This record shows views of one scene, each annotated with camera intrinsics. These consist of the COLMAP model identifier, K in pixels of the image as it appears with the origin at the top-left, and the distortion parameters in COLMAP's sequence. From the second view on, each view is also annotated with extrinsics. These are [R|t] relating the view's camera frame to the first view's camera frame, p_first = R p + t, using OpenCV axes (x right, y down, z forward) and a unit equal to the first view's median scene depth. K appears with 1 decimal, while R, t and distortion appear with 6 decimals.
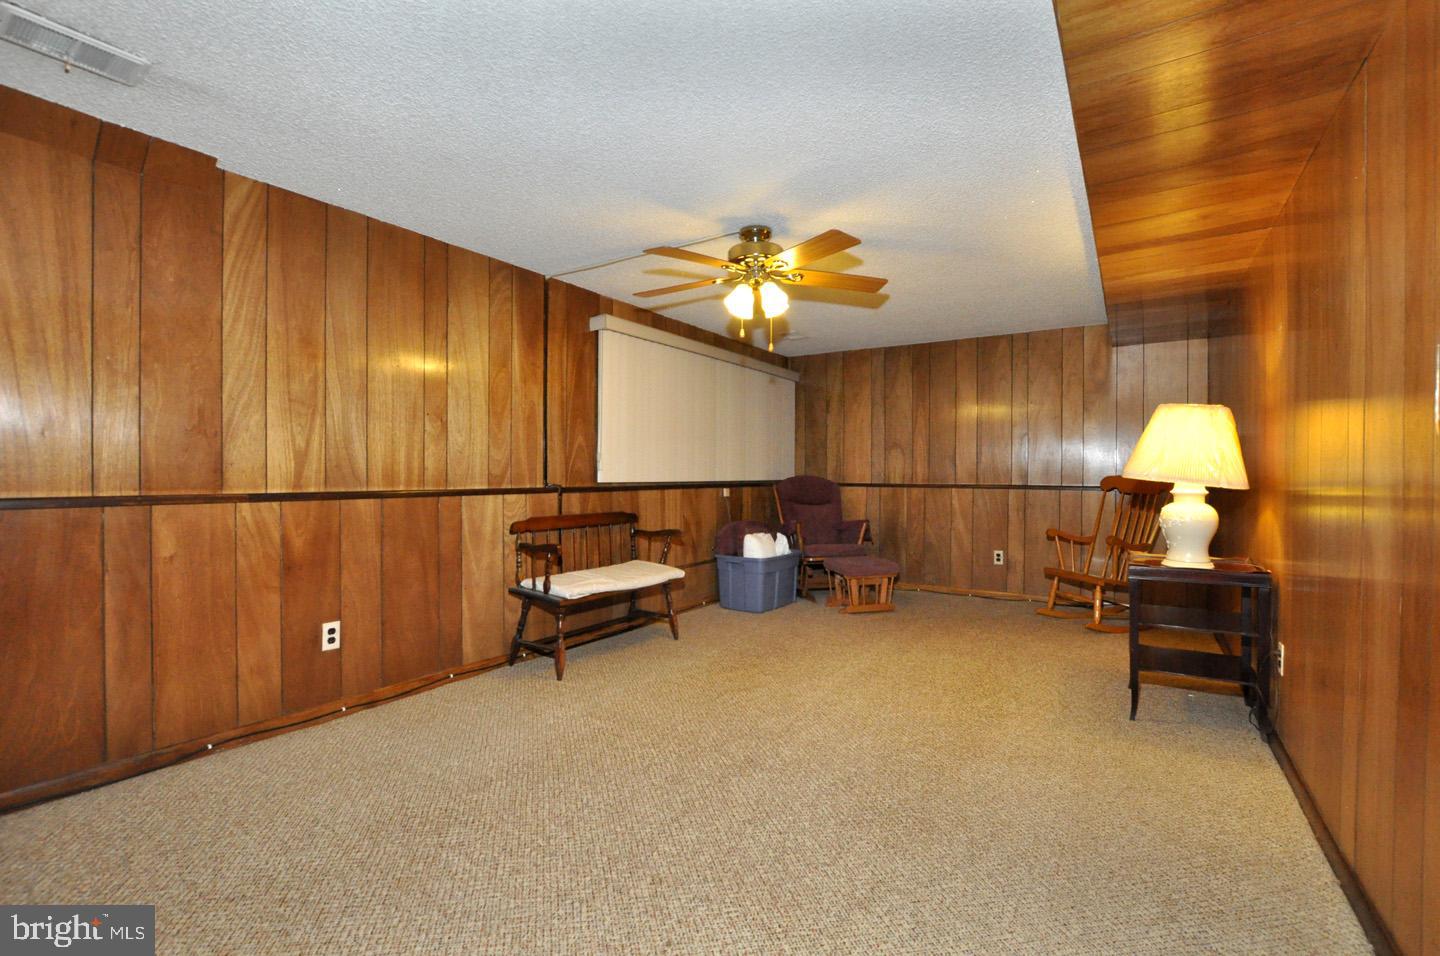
lens RADIAL K [[635.2, 0, 720.0], [0, 635.2, 478.0], [0, 0, 1]] dist [-0.035000, 0.003251]
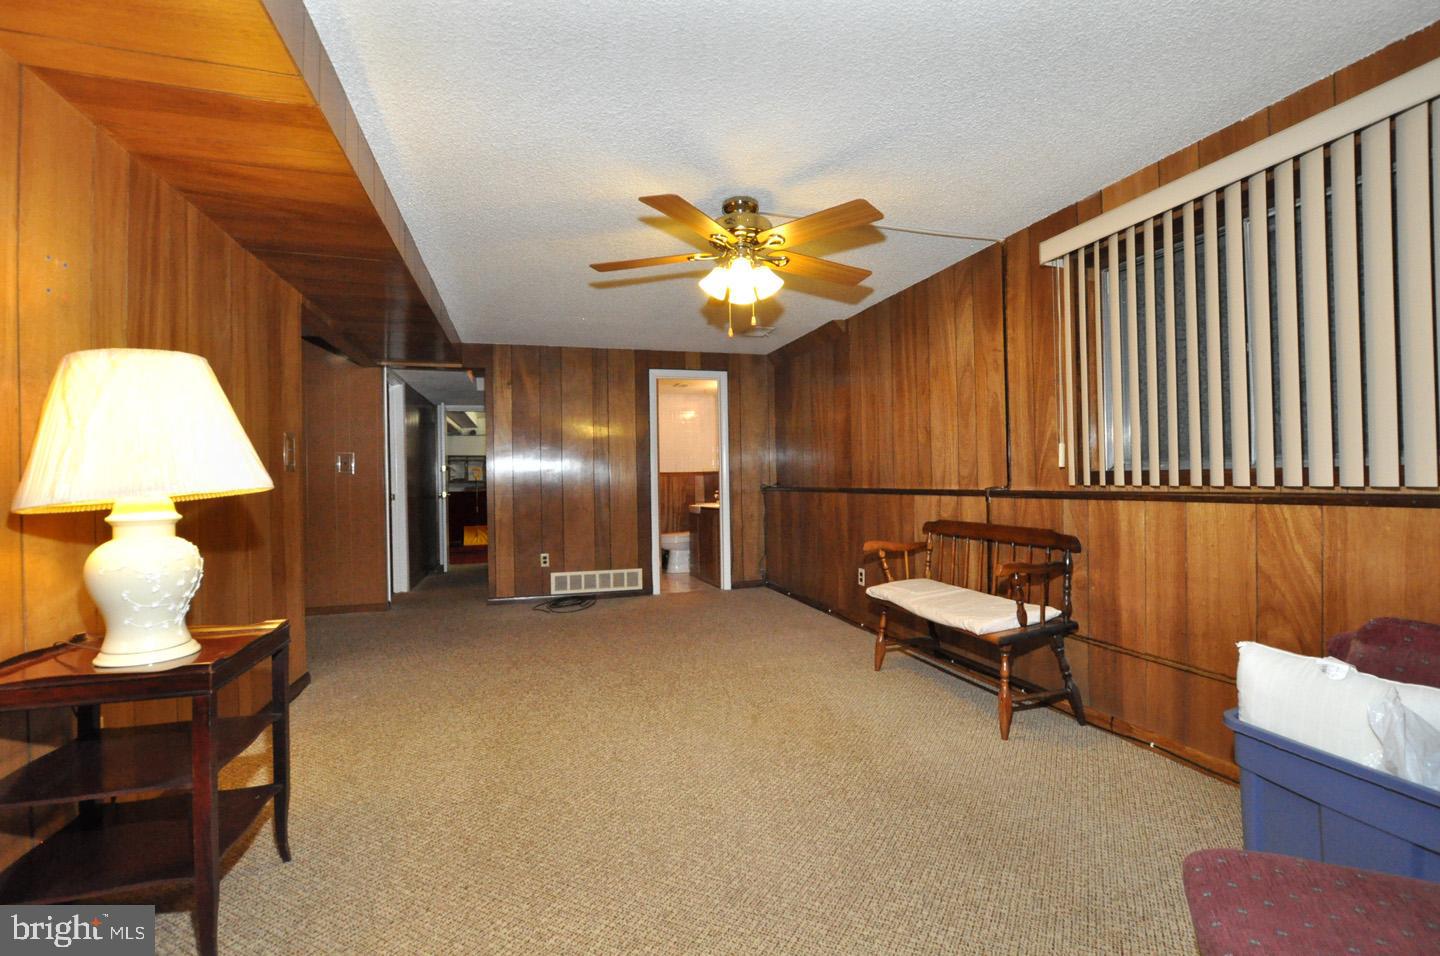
lens RADIAL K [[630.7, 0, 720.0], [0, 630.7, 478.0], [0, 0, 1]] dist [-0.038617, 0.006262]
pose [[-0.640339, 0.006165, -0.768067, 0.712436], [0.008764, 0.999961, 0.000720, -0.006091], [0.768042, -0.006270, -0.640369, 1.457558]]
